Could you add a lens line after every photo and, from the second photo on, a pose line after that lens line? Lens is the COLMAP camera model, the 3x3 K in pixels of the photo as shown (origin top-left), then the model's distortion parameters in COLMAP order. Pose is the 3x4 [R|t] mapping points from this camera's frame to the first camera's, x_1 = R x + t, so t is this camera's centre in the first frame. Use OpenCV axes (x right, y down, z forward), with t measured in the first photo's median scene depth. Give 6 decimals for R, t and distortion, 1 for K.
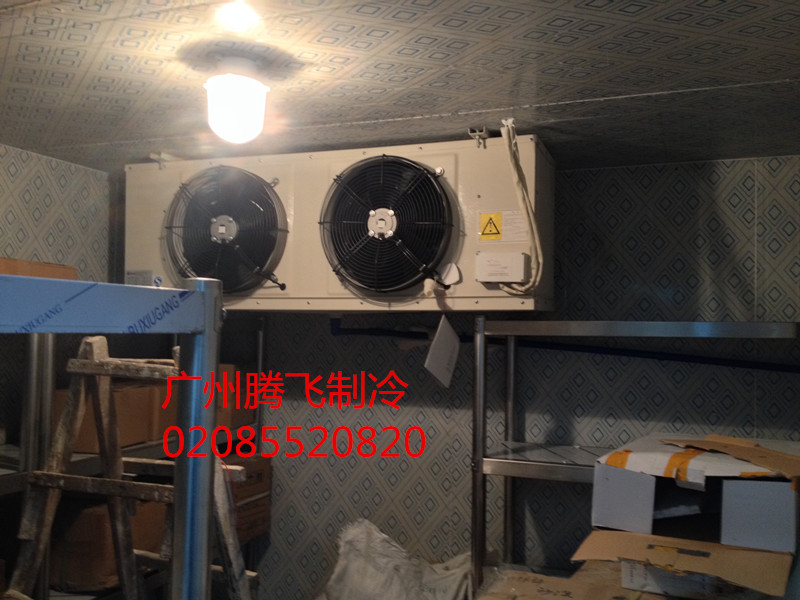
lens RADIAL K [[775.3, 0, 416.7], [0, 775.3, 303.9], [0, 0, 1]] dist [0.219327, -0.432951]
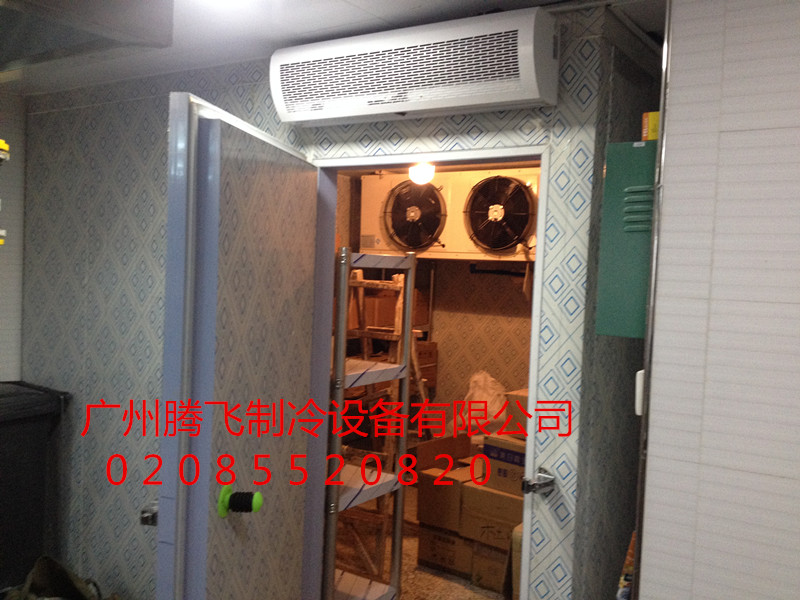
lens RADIAL K [[775.3, 0, 416.7], [0, 775.3, 303.9], [0, 0, 1]] dist [0.219327, -0.432951]
pose [[0.974459, 0.035888, -0.221678, 0.184688], [-0.019467, 0.996931, 0.075821, -0.024253], [0.223719, -0.069569, 0.972168, -0.833889]]
